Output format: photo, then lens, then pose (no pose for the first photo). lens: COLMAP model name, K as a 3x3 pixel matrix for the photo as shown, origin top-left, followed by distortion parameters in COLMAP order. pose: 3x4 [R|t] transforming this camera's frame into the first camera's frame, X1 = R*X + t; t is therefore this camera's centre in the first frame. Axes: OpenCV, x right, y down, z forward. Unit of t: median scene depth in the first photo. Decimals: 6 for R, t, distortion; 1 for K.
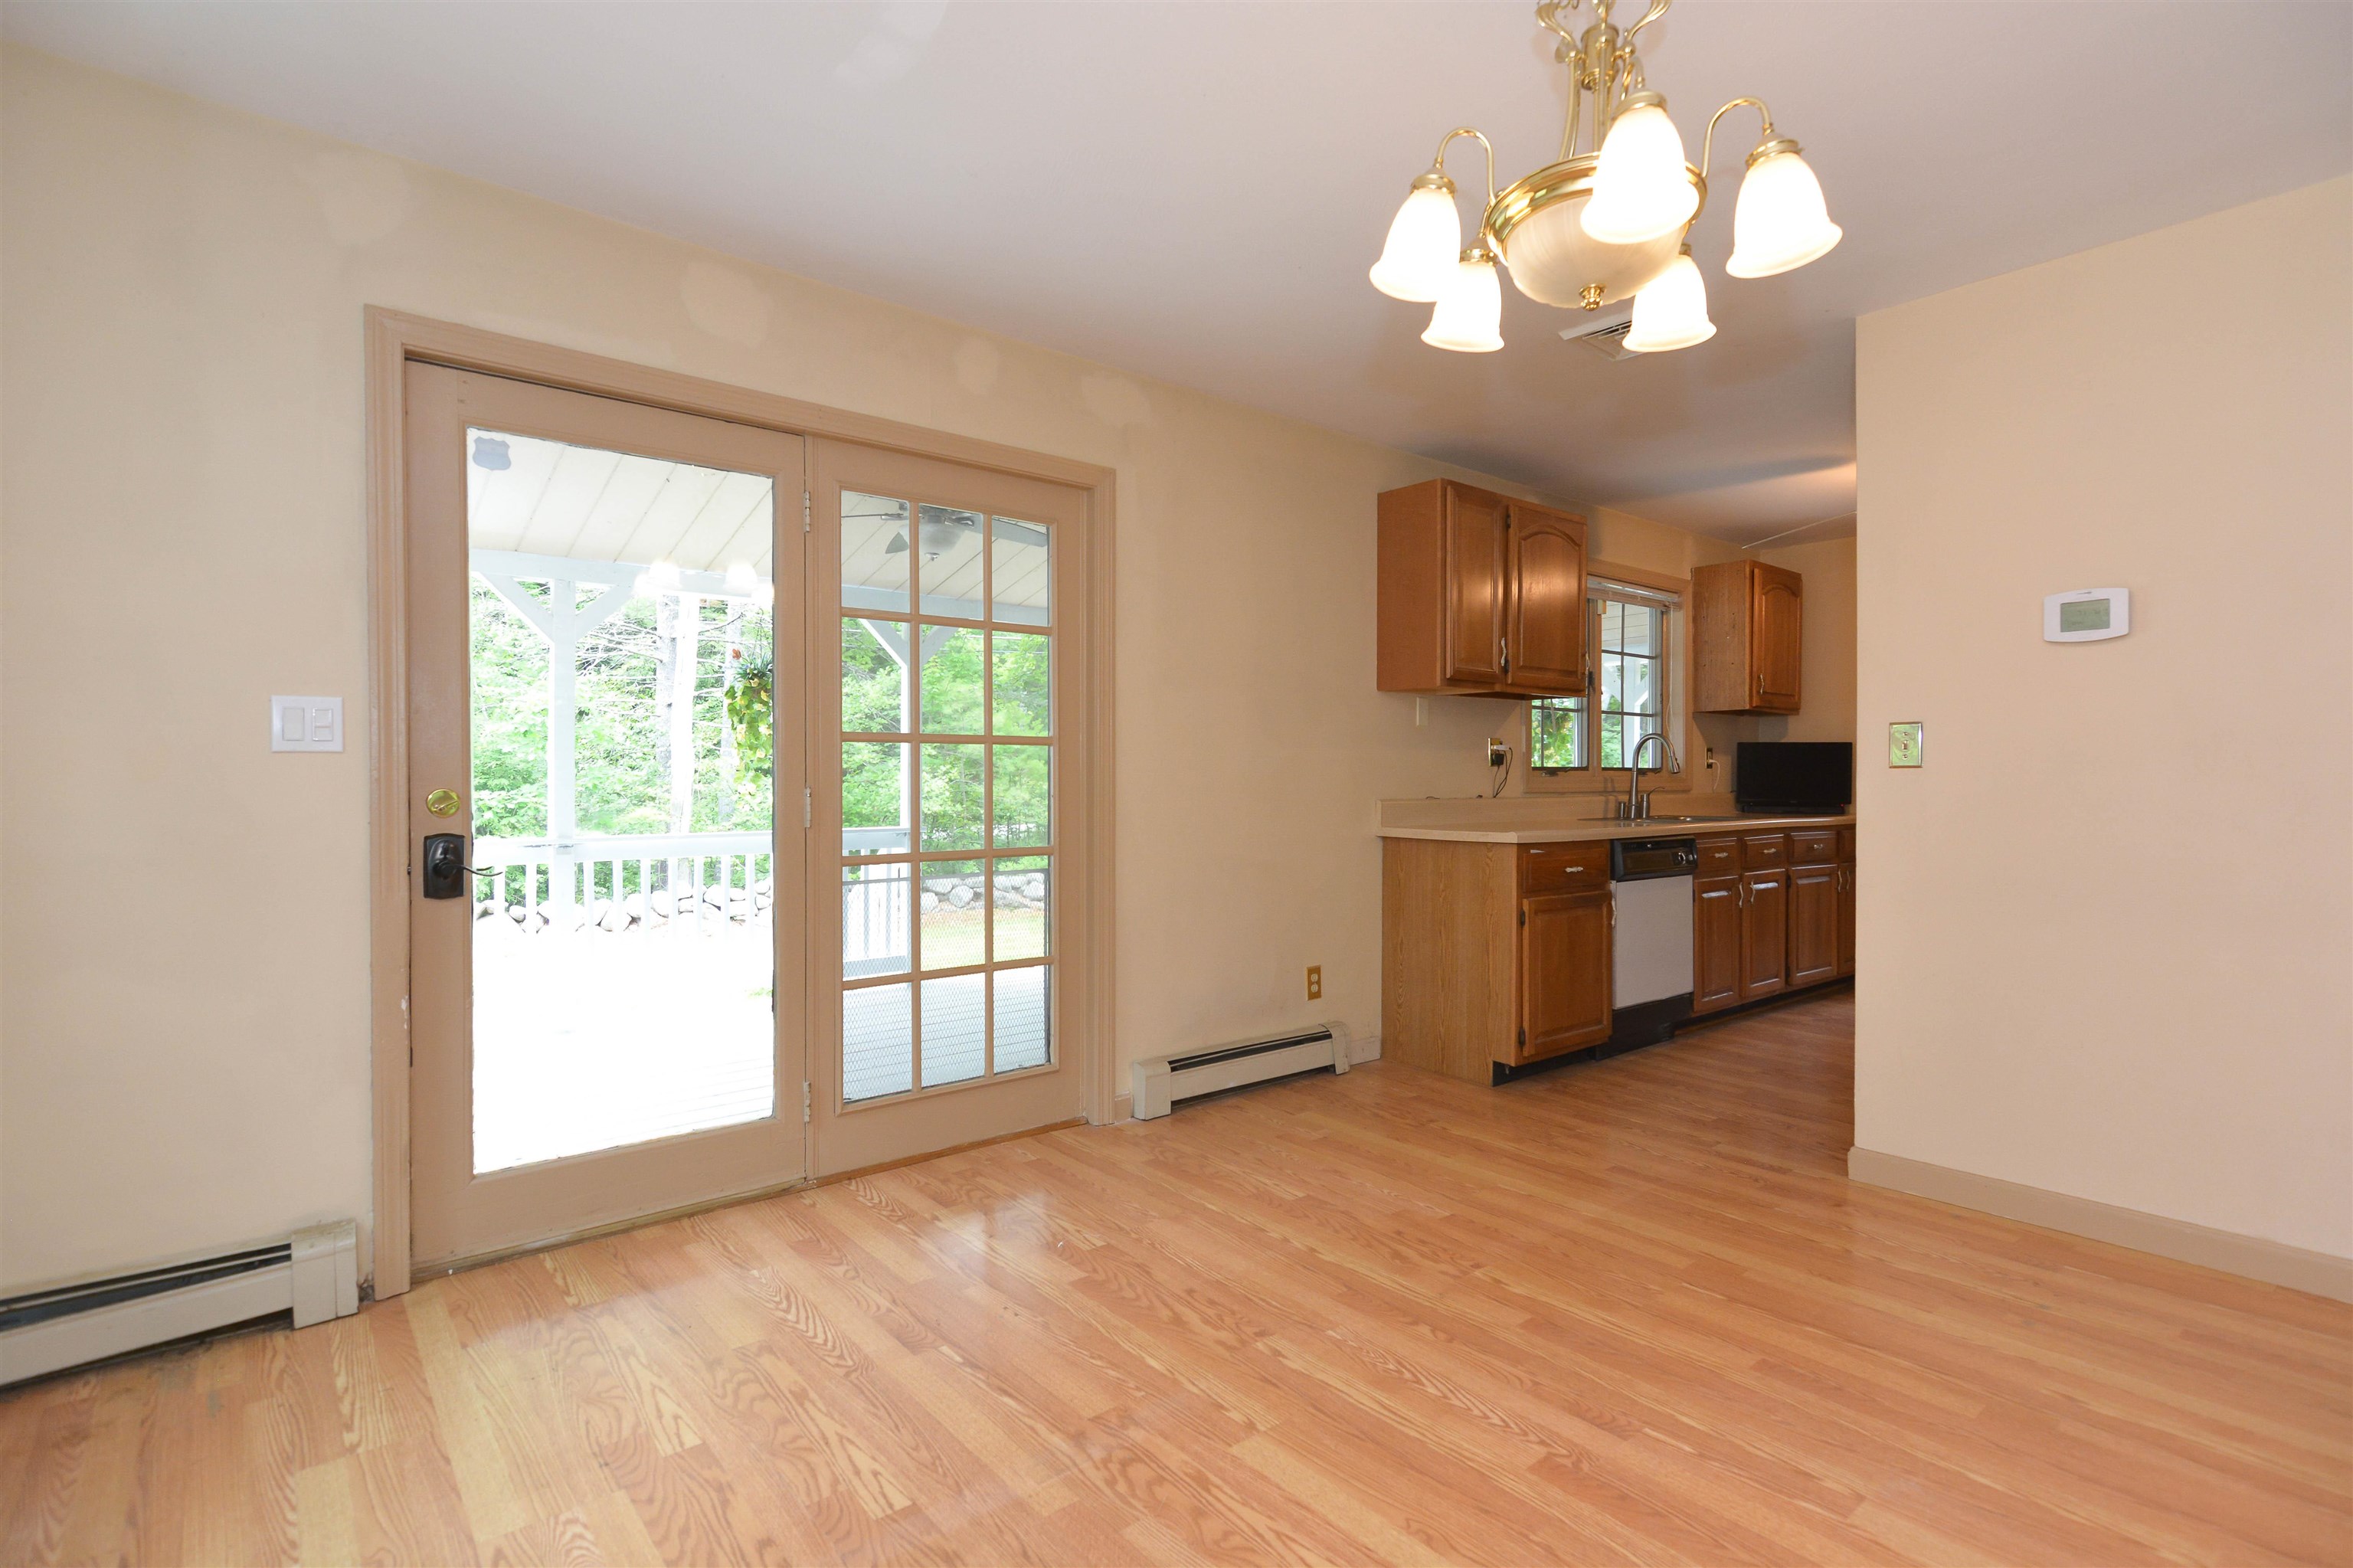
lens RADIAL K [[1122.5, 0, 1188.3], [0, 1122.5, 786.3], [0, 0, 1]] dist [0.016814, -0.010023]
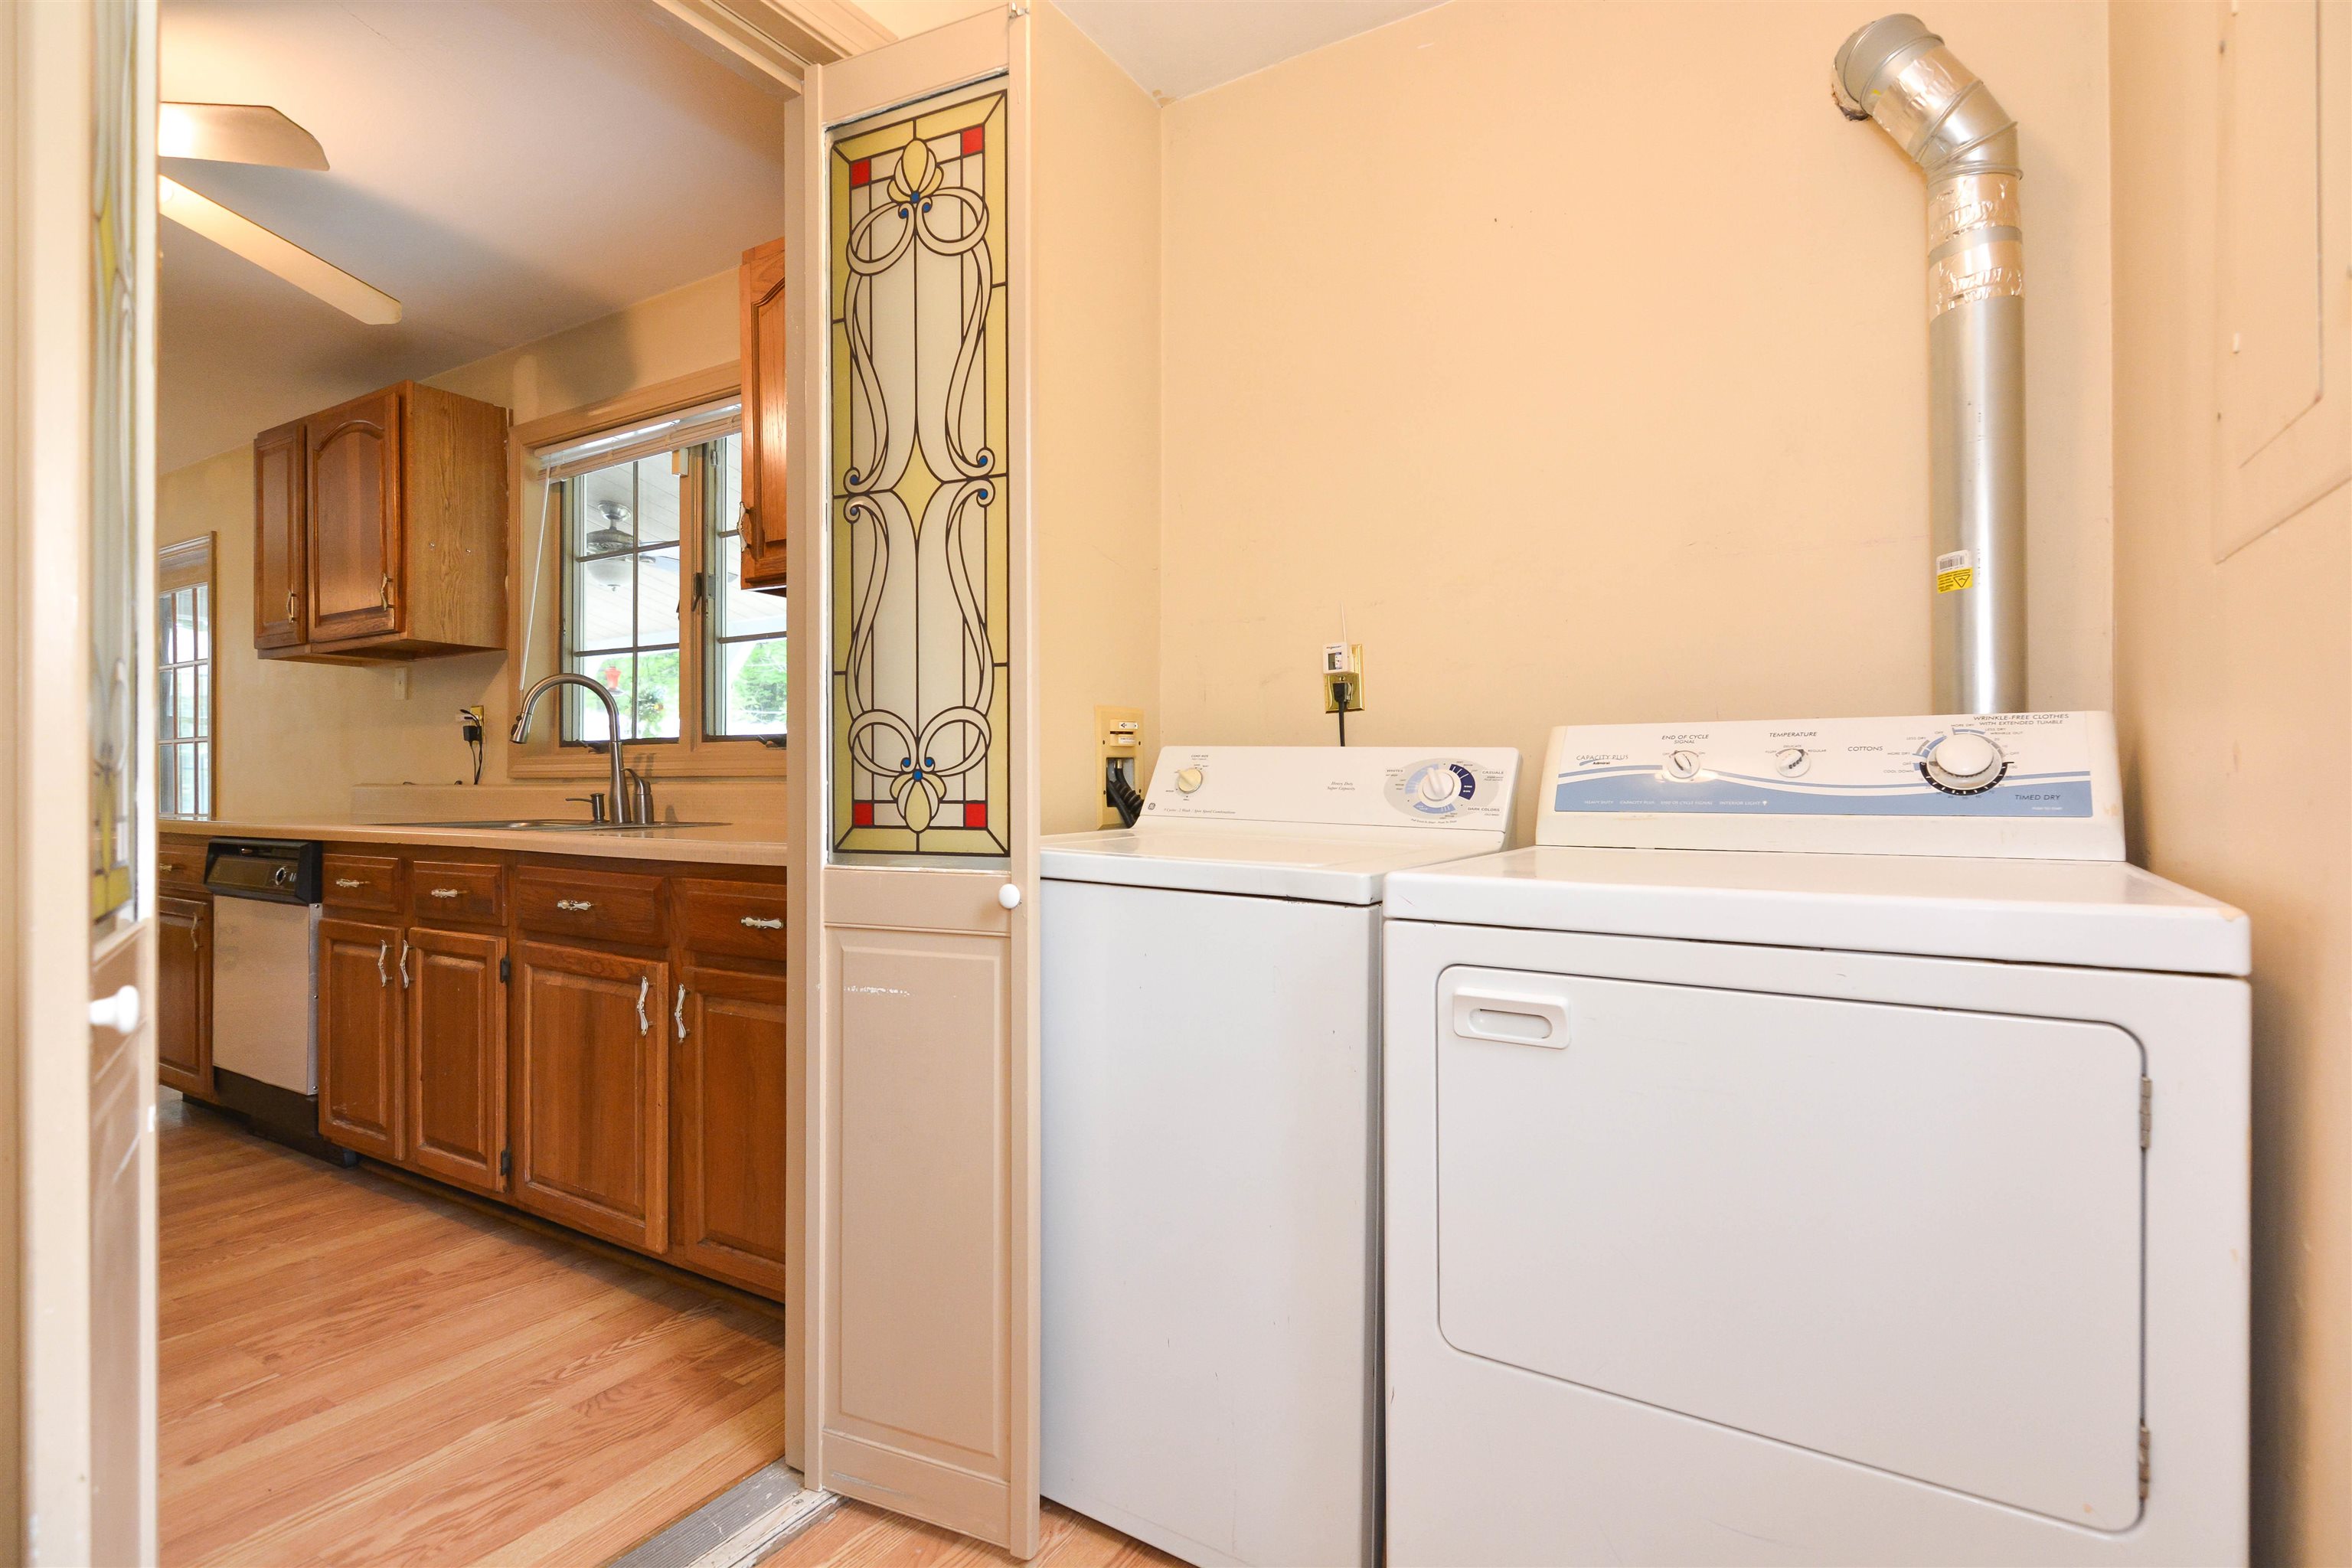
lens RADIAL K [[1122.0, 0, 1187.8], [0, 1122.0, 786.3], [0, 0, 1]] dist [0.016814, -0.010023]
pose [[0.332348, 0.002796, -0.943153, 1.038057], [-0.005642, 0.999984, 0.000977, 0.007301], [0.943140, 0.004996, 0.332358, 1.083349]]
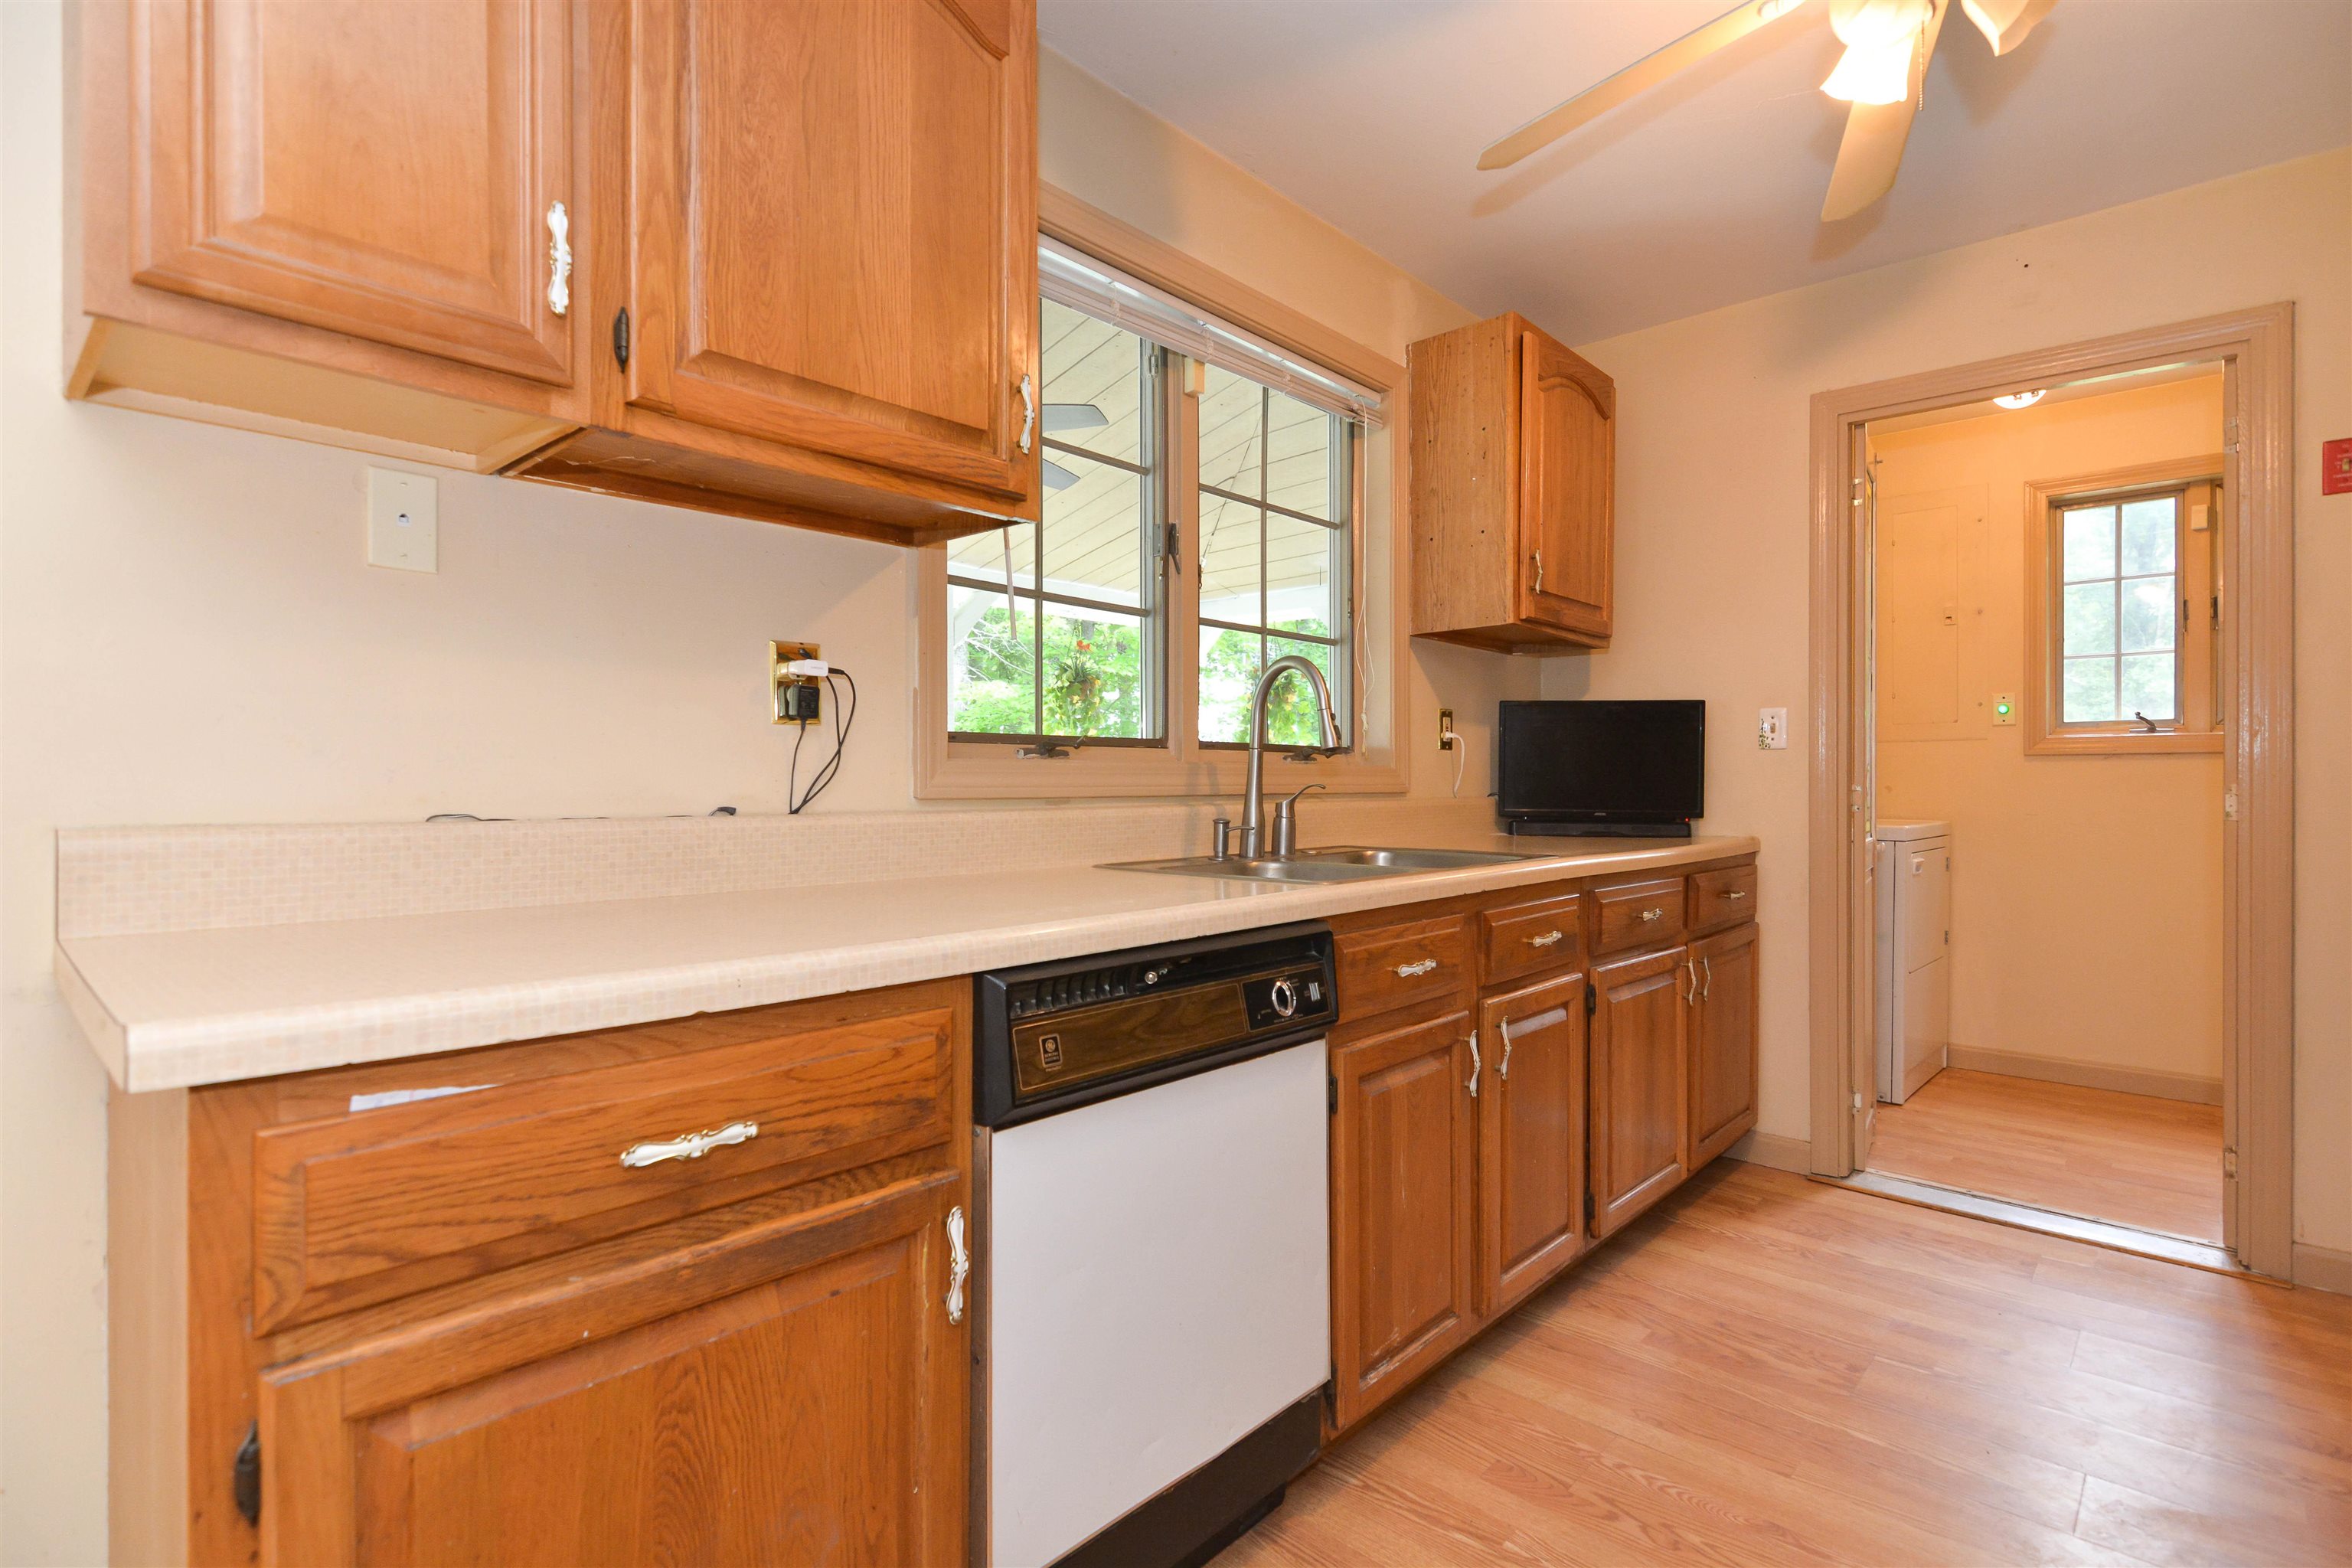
lens RADIAL K [[1122.0, 0, 1187.8], [0, 1122.0, 786.3], [0, 0, 1]] dist [0.016814, -0.010023]
pose [[0.989944, 0.000196, 0.141457, 0.308898], [0.000129, 0.999997, -0.002290, 0.002043], [-0.141458, 0.002286, 0.989942, 0.576202]]
